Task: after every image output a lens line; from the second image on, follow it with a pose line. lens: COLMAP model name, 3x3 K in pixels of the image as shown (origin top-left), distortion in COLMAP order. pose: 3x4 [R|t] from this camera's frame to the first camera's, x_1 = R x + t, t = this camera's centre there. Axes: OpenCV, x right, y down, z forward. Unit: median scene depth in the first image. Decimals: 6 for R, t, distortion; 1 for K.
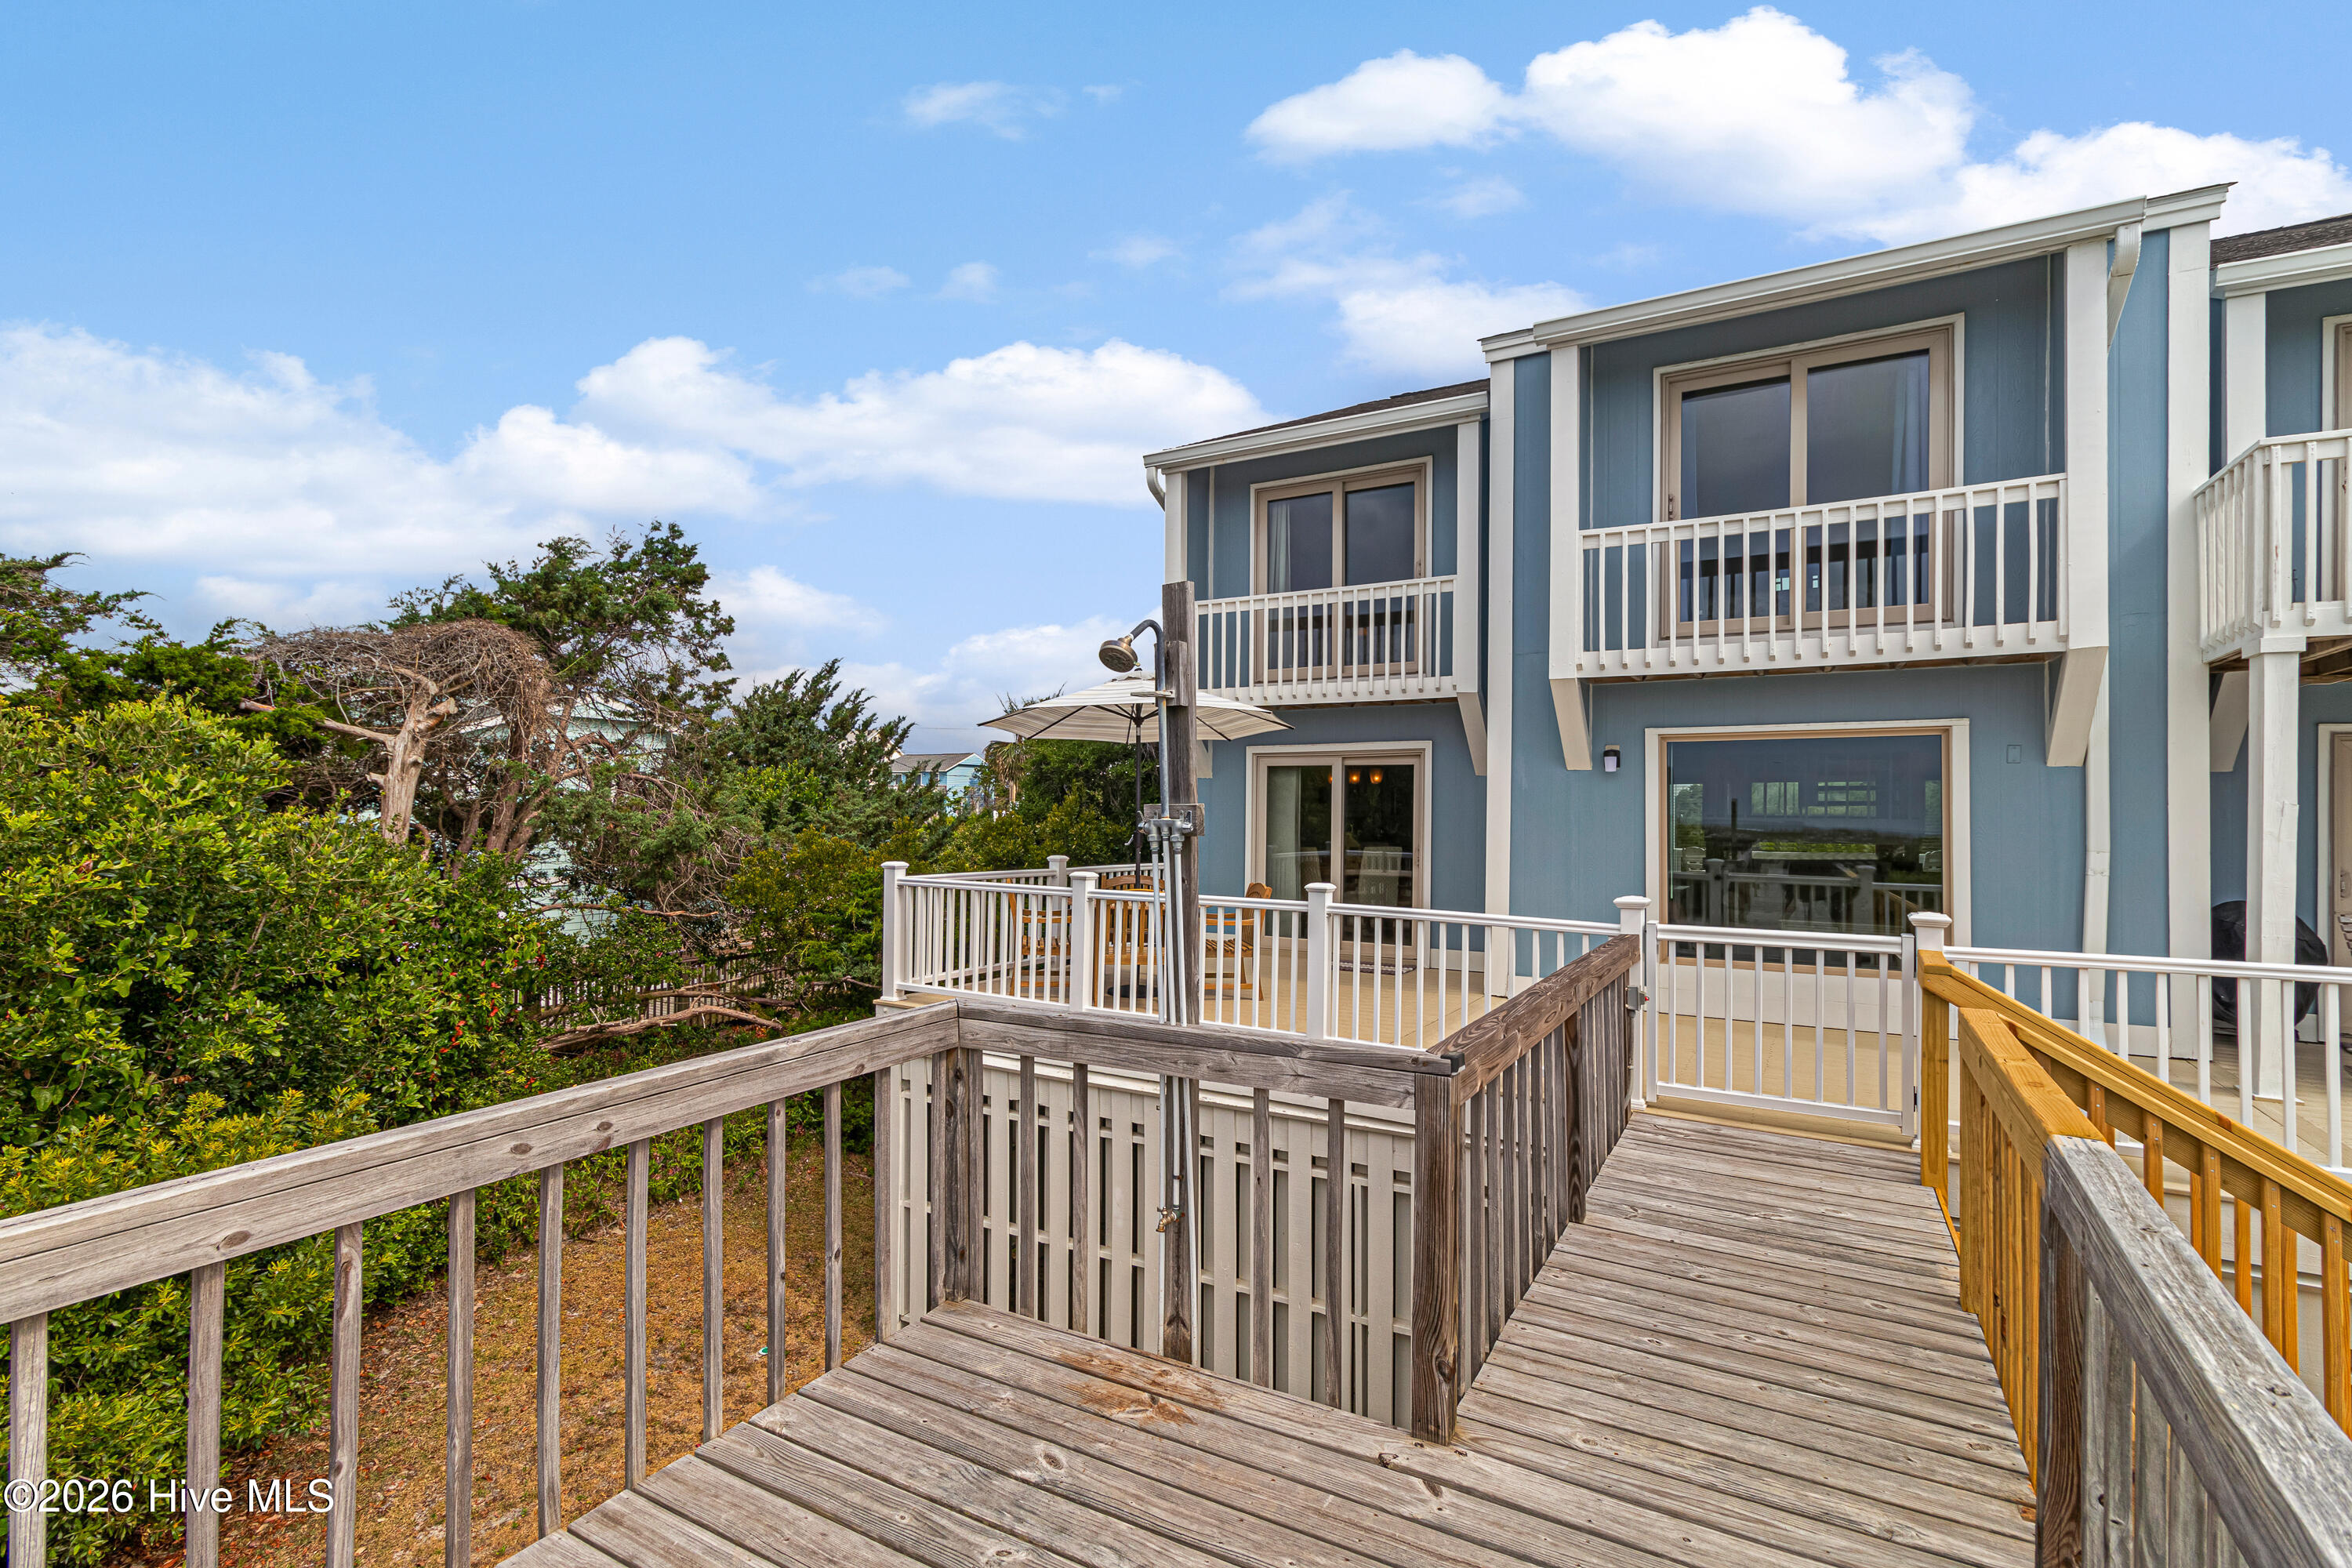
lens RADIAL K [[1096.6, 0, 1176.0], [0, 1096.6, 784.0], [0, 0, 1]] dist [0.001661, 0.000117]
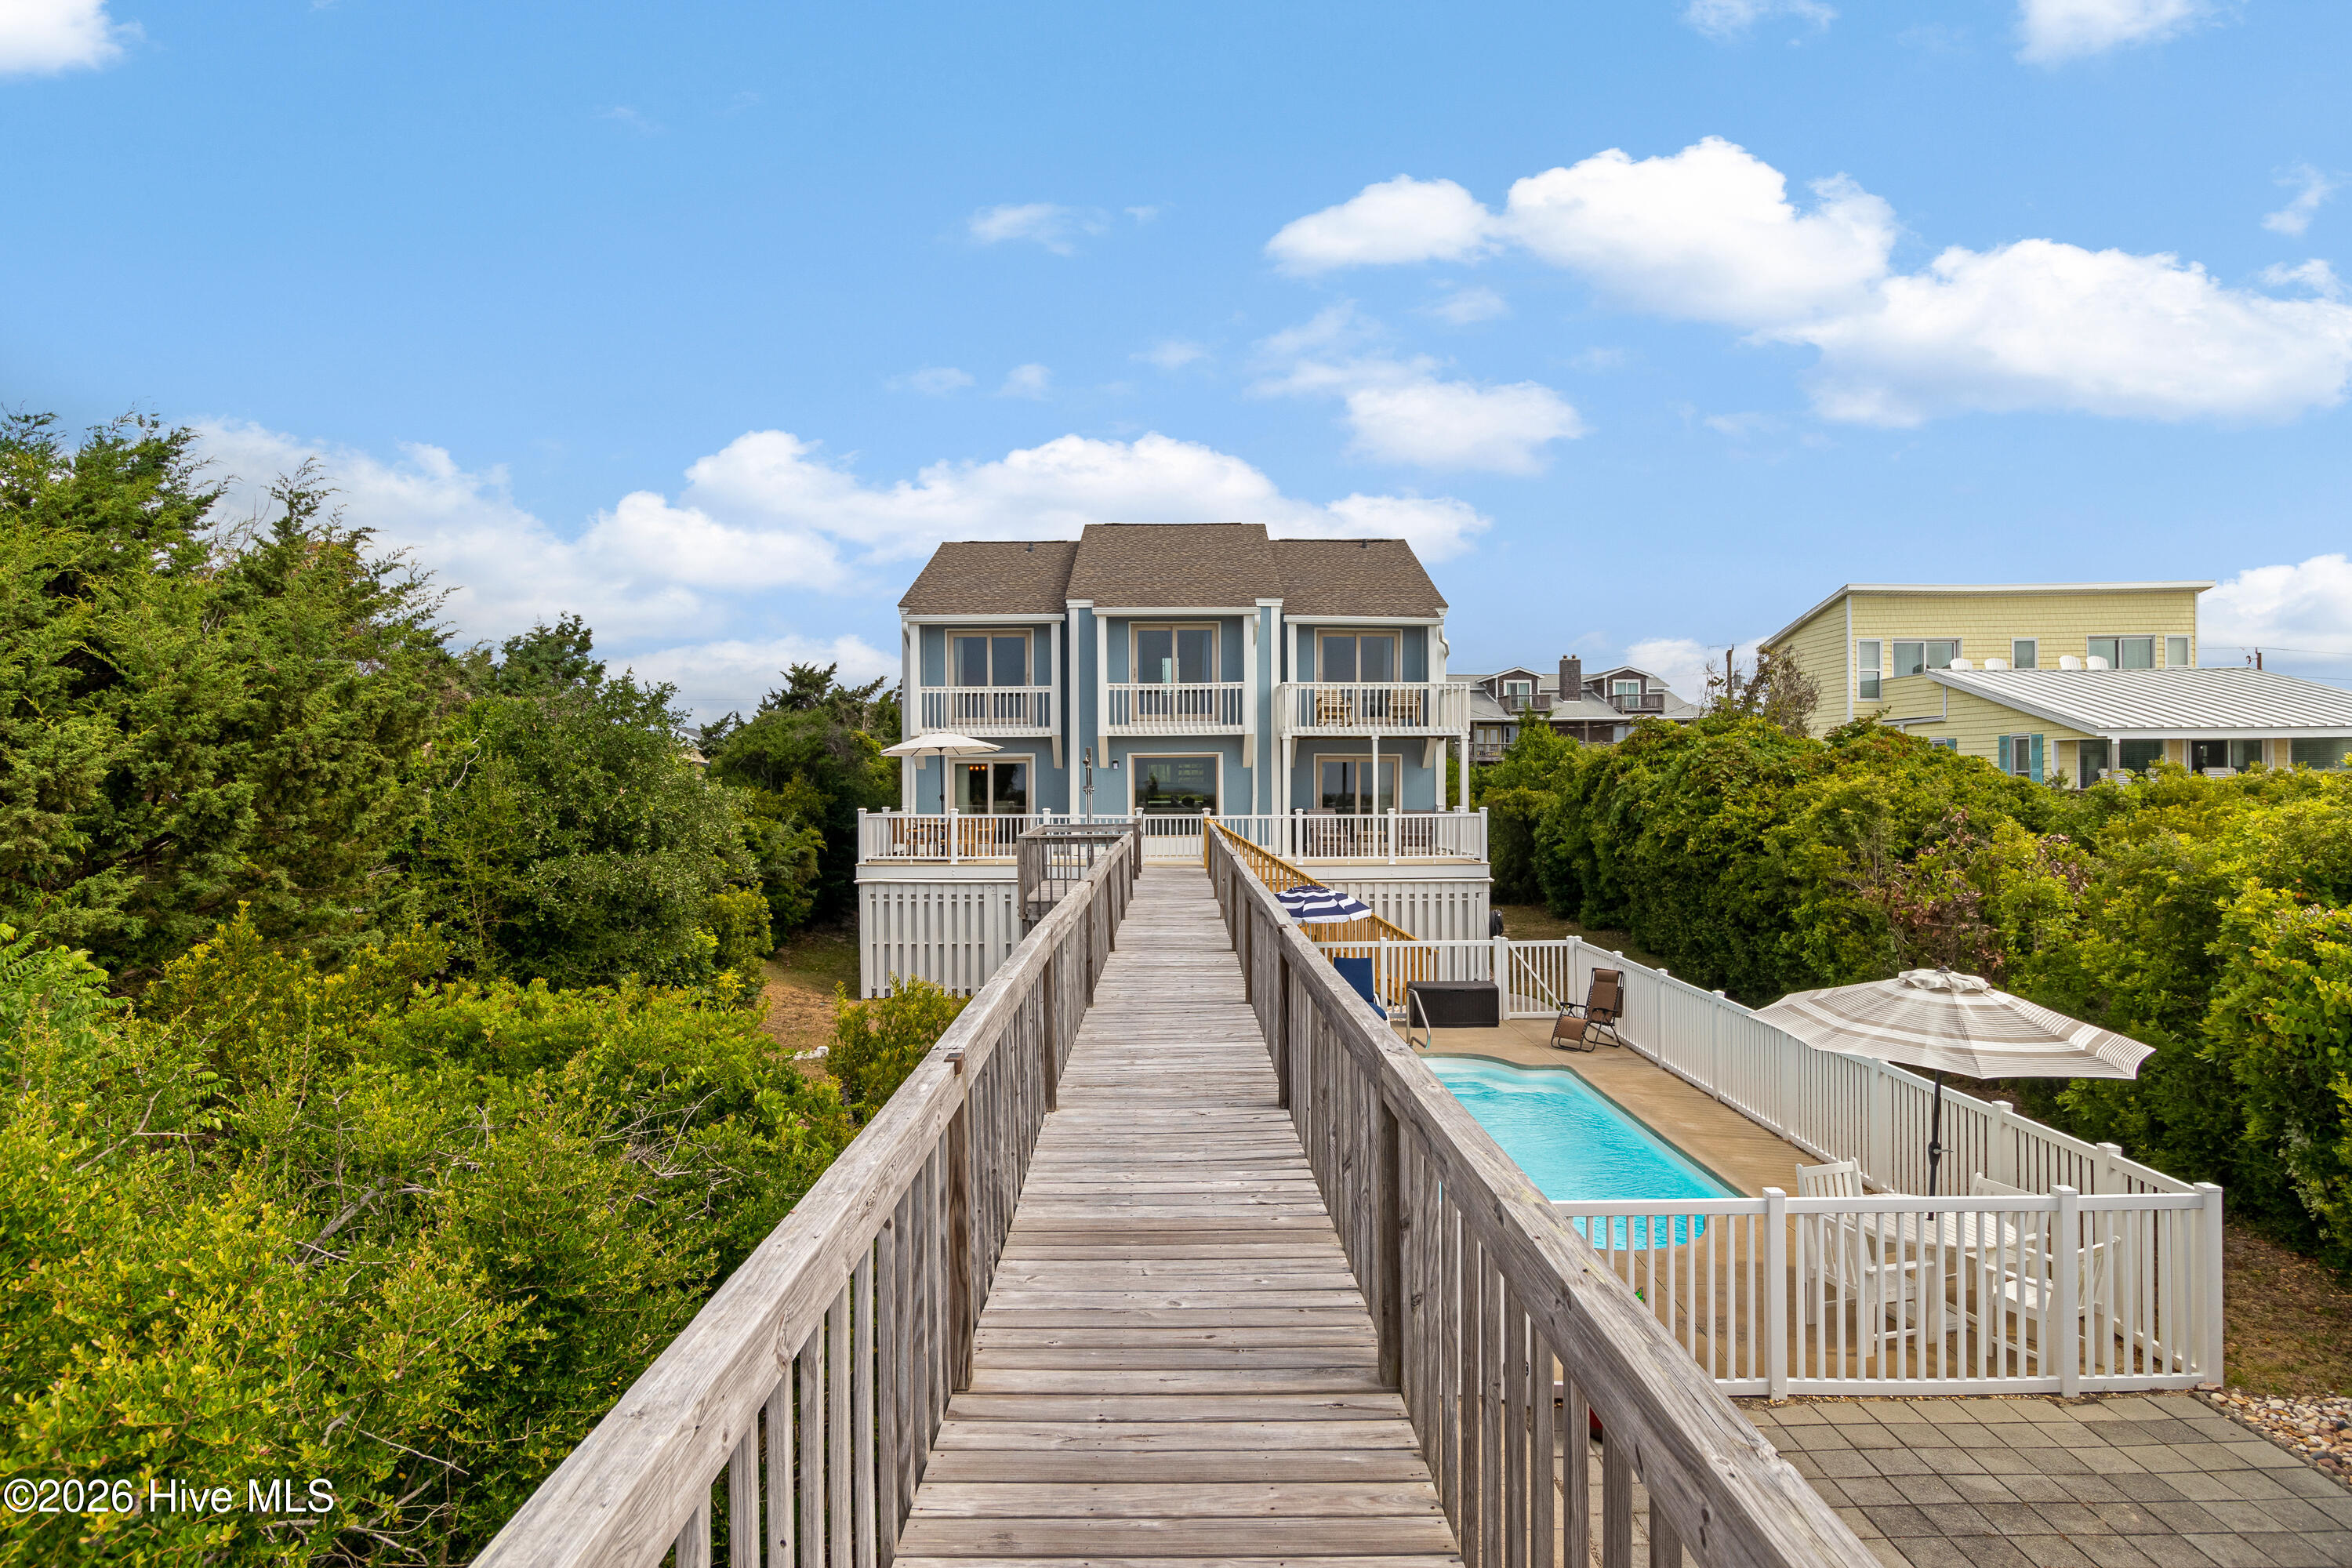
lens RADIAL K [[1335.6, 0, 1178.8], [0, 1335.6, 766.7], [0, 0, 1]] dist [0.000296, -0.000897]
pose [[0.861044, -0.006031, 0.508494, -1.207330], [0.000519, 0.999940, 0.010981, -0.055300], [-0.508529, -0.009191, 0.860996, -2.025131]]
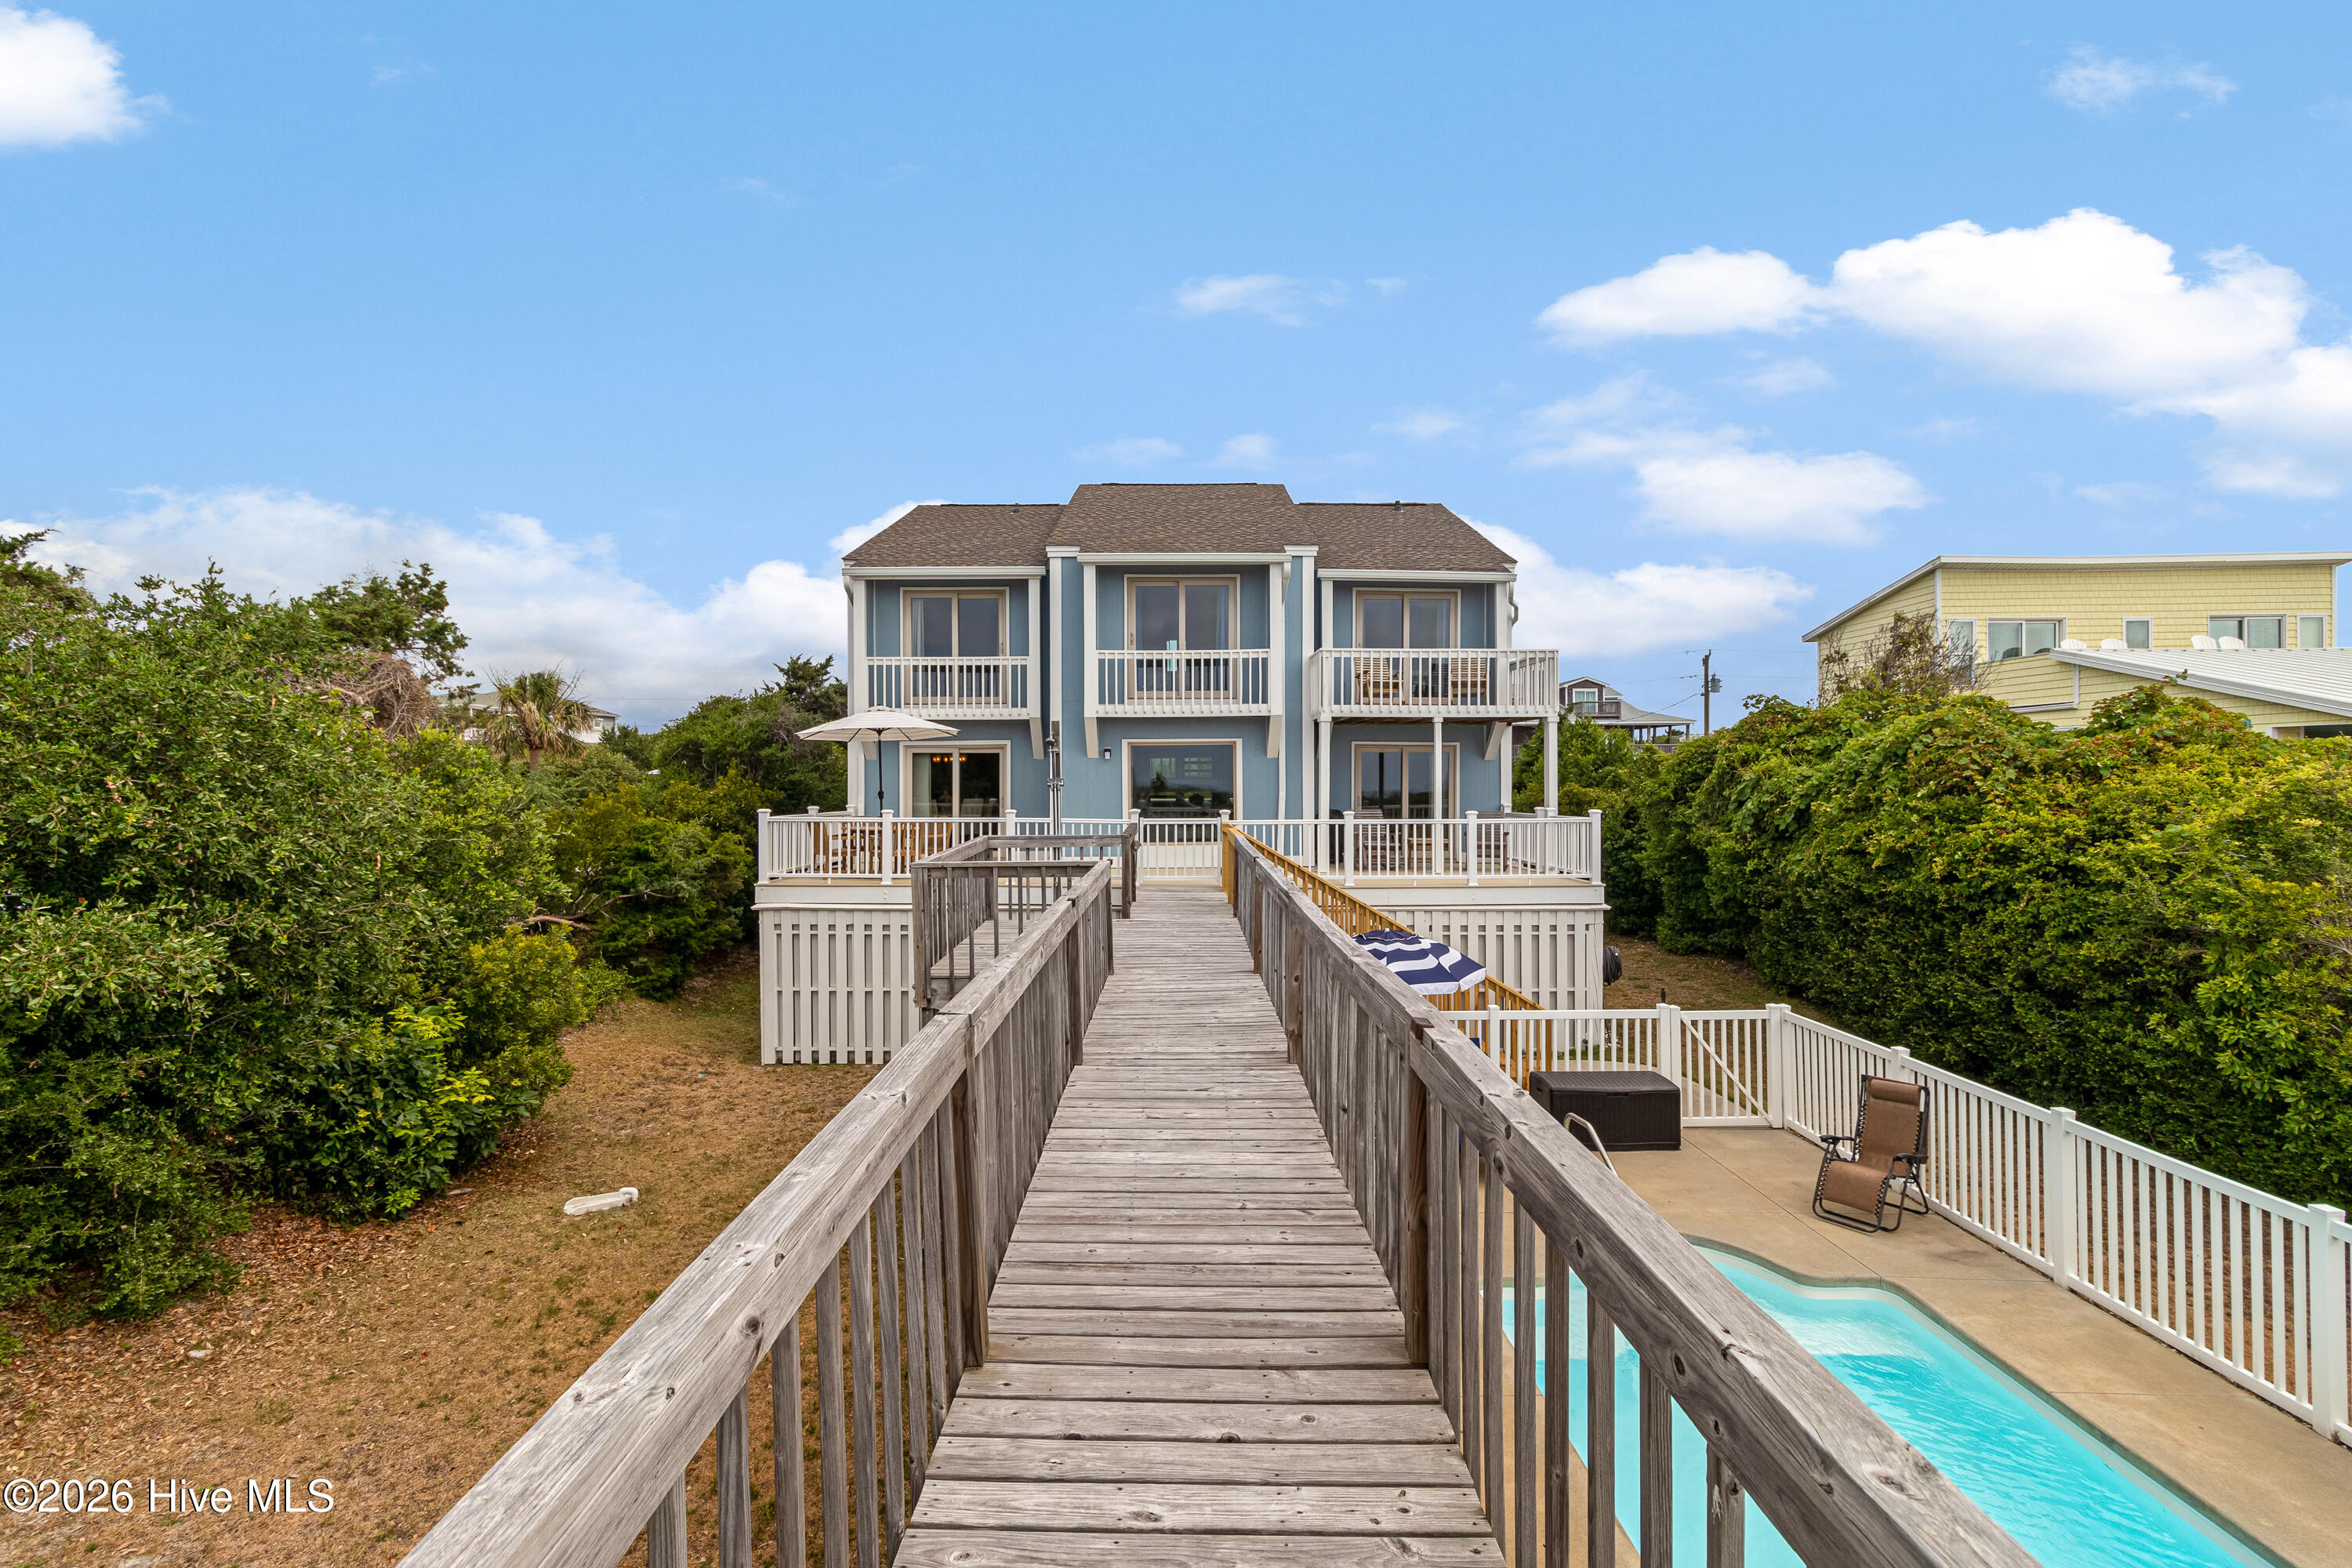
lens RADIAL K [[1090.8, 0, 1174.6], [0, 1090.8, 771.0], [0, 0, 1]] dist [0.002383, 0.000100]
pose [[0.863830, -0.005178, 0.503757, -0.603783], [-0.001840, 0.999908, 0.013433, -0.017436], [-0.503781, -0.012531, 0.863741, -0.978180]]
